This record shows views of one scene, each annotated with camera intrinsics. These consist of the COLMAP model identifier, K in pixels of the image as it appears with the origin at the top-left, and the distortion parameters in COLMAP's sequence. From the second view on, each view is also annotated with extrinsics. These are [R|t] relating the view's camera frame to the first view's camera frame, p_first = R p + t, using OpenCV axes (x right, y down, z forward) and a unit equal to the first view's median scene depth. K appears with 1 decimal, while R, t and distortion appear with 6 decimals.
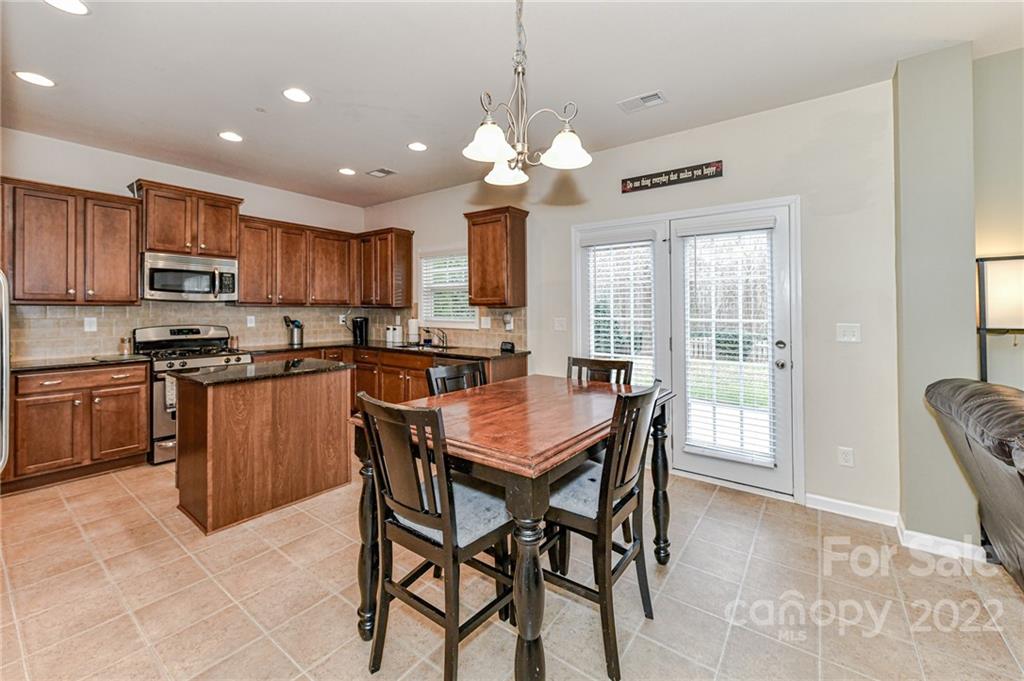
lens RADIAL K [[418.9, 0, 506.7], [0, 418.9, 308.0], [0, 0, 1]] dist [0.001916, -0.000008]
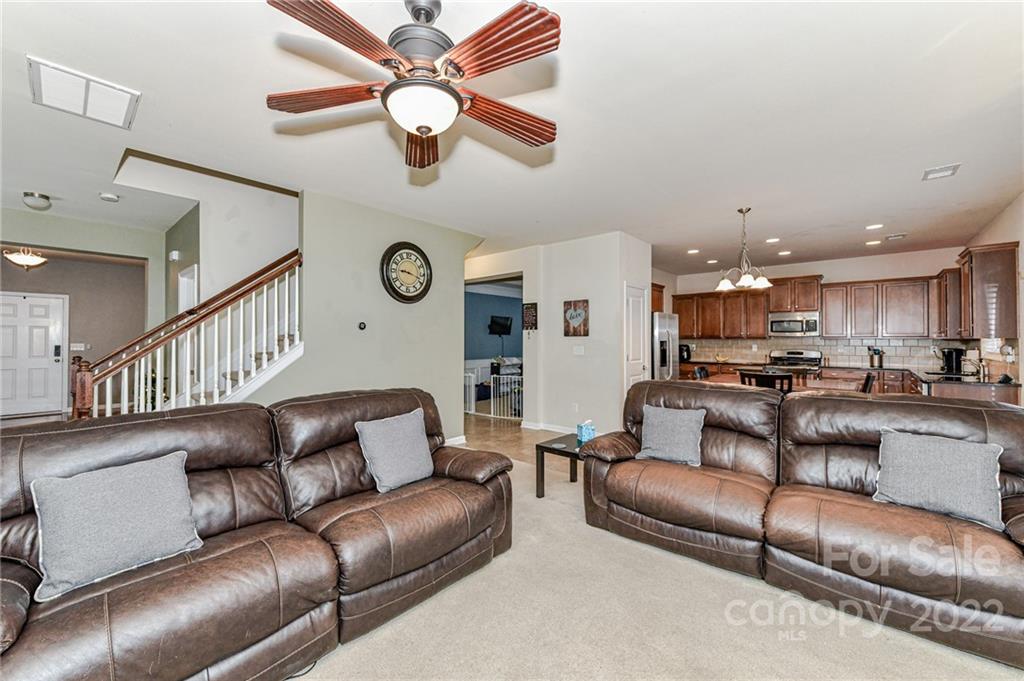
lens RADIAL K [[403.1, 0, 507.3], [0, 403.1, 337.7], [0, 0, 1]] dist [0.001538, -0.000519]
pose [[-0.082862, -0.007038, -0.996536, 1.177706], [0.002117, 0.999972, -0.007239, -0.001536], [0.996559, -0.002709, -0.082844, -0.120717]]
